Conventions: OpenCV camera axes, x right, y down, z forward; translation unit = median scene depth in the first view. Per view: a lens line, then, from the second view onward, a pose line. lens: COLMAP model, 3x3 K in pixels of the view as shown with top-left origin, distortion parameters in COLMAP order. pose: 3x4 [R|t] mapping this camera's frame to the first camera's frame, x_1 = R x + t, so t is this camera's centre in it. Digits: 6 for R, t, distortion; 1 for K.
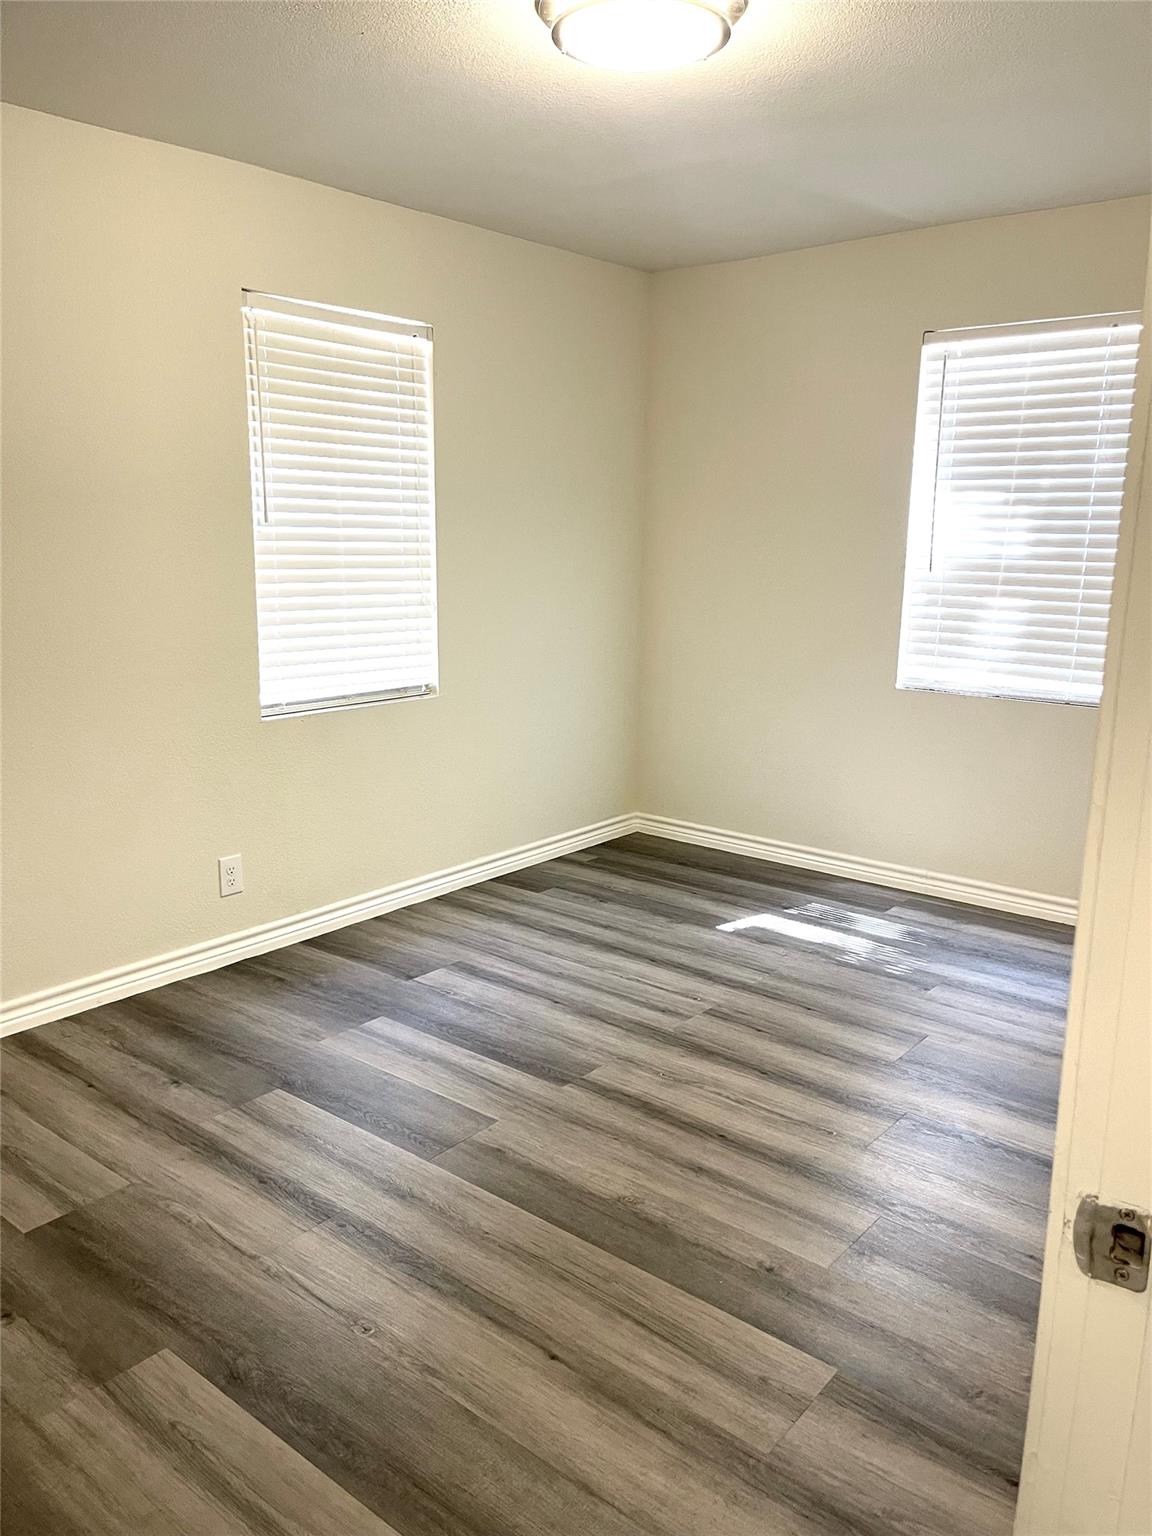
lens RADIAL K [[1161.1, 0, 576.0], [0, 1161.1, 768.0], [0, 0, 1]] dist [0.032742, -0.004645]
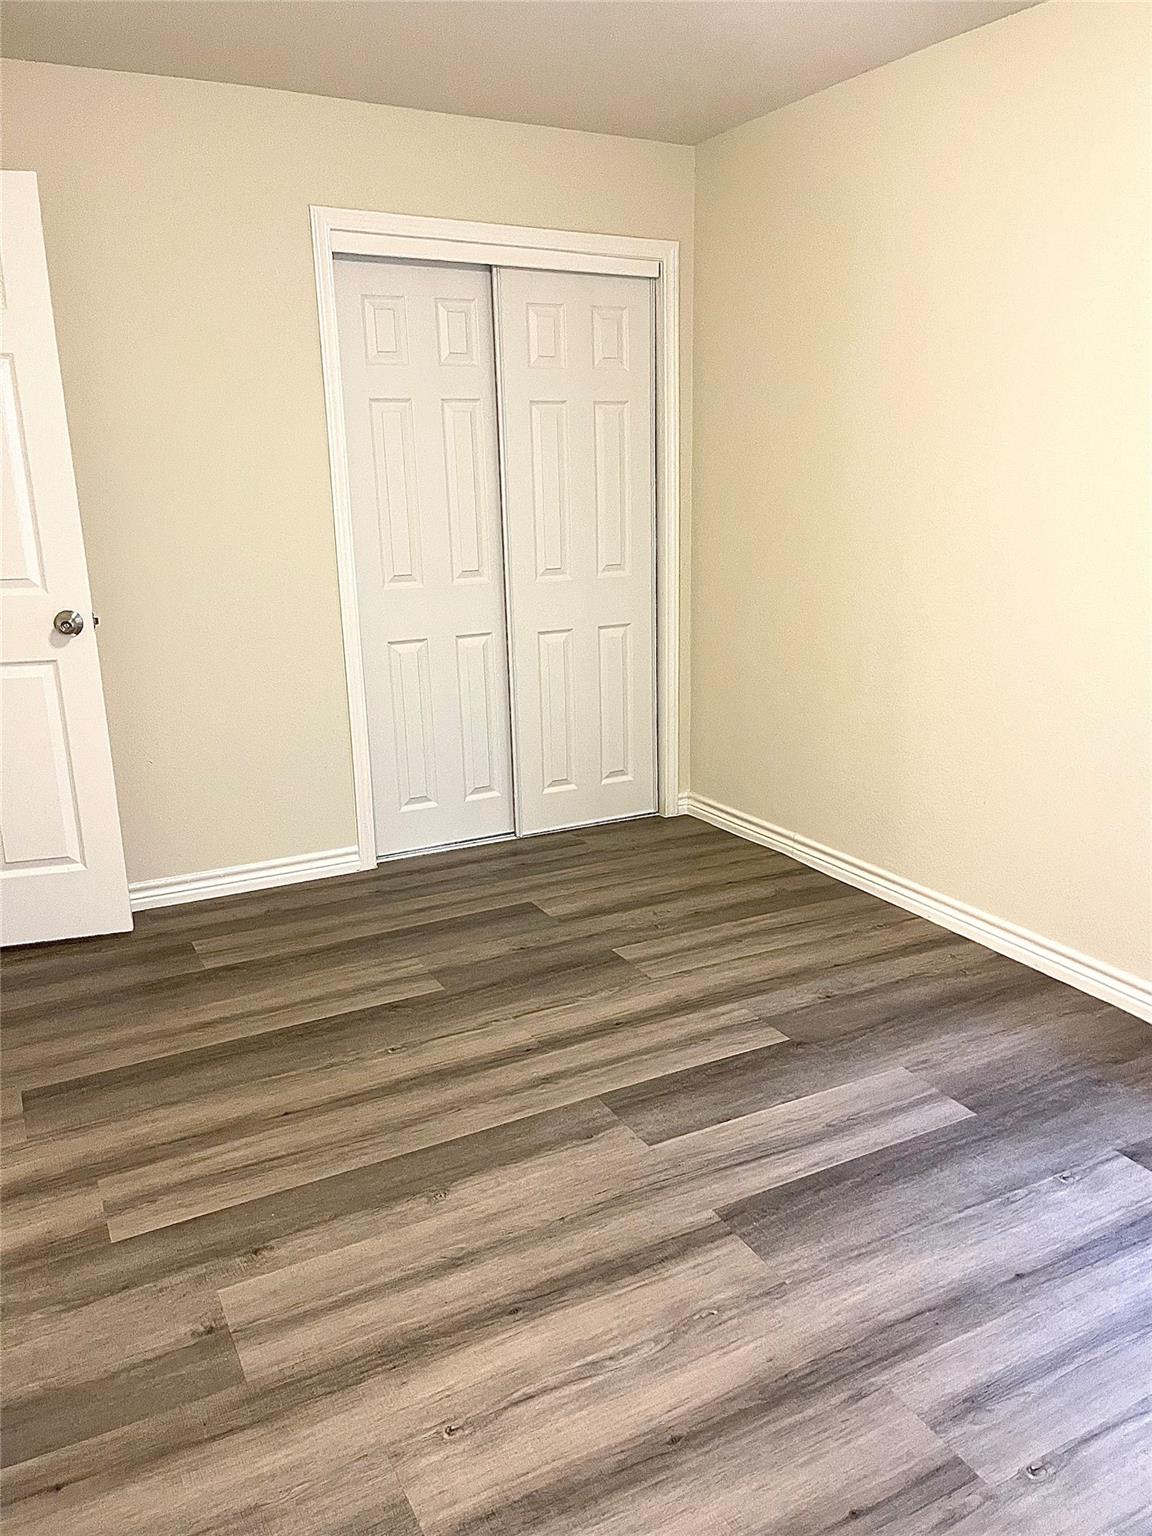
lens RADIAL K [[1161.1, 0, 576.0], [0, 1161.1, 768.0], [0, 0, 1]] dist [0.032742, -0.004645]
pose [[-0.377010, 0.237868, -0.895144, 0.651882], [-0.175067, 0.930737, 0.321060, -0.223454], [0.909513, 0.277753, -0.309255, 1.126984]]
